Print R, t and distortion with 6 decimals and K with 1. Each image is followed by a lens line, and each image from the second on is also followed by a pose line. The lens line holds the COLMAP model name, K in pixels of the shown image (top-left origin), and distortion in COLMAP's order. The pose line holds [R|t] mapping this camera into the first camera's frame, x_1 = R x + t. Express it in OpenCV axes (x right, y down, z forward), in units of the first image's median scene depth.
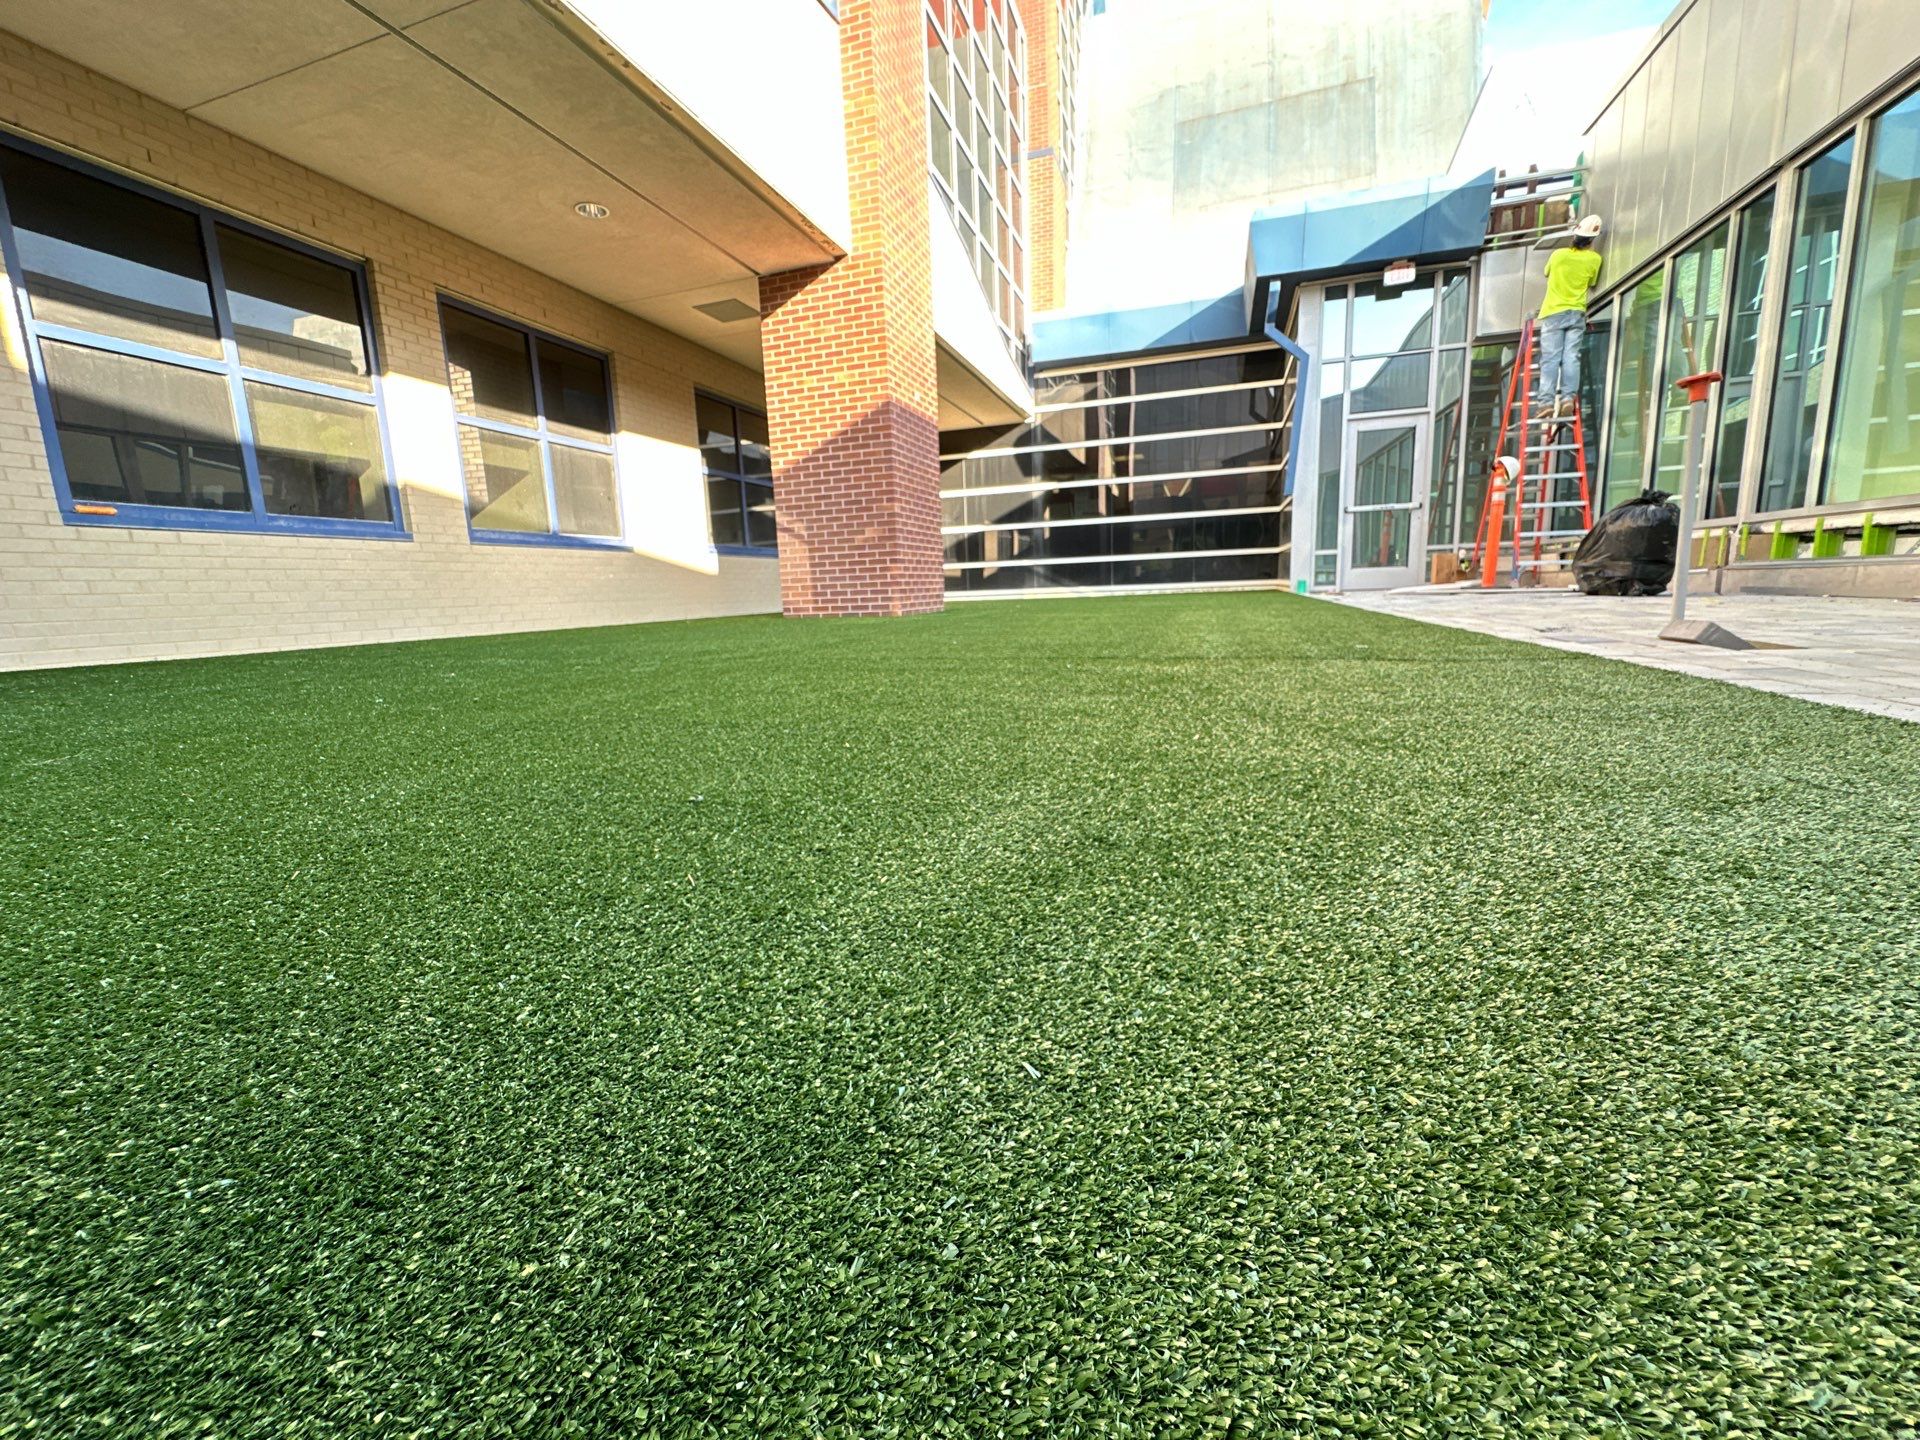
lens RADIAL K [[759.4, 0, 960.9], [0, 759.4, 718.8], [0, 0, 1]] dist [-0.003099, 0.000655]
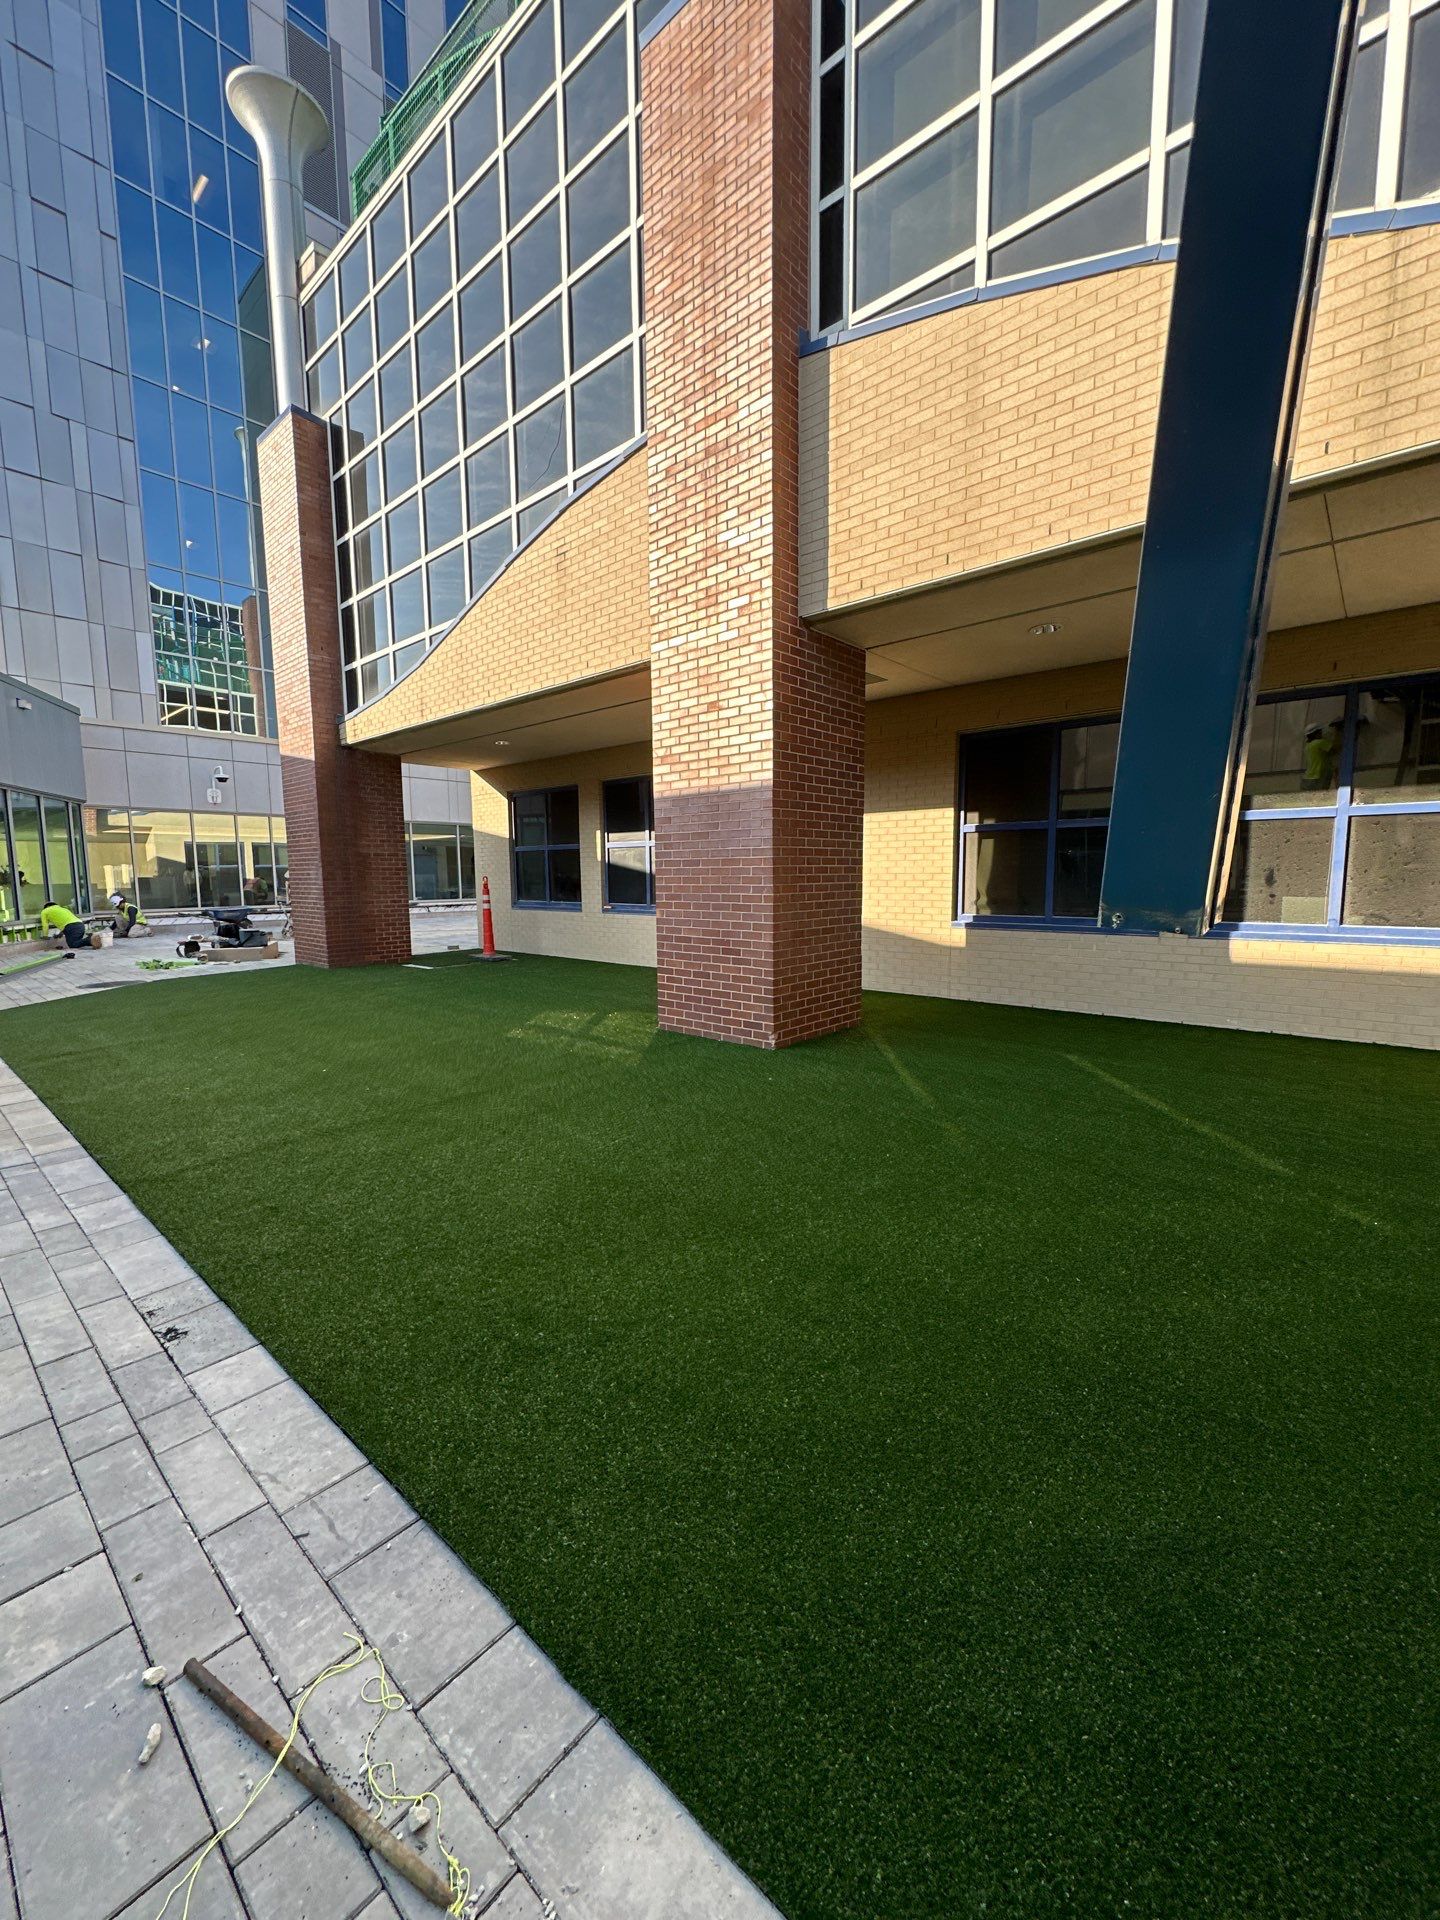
lens RADIAL K [[759.4, 0, 714.4], [0, 759.4, 954.6], [0, 0, 1]] dist [-0.003099, 0.000655]
pose [[-0.405589, 0.142113, -0.902941, 0.586231], [-0.130742, 0.968663, 0.211184, -0.357412], [0.904657, 0.203707, -0.374299, 1.164870]]
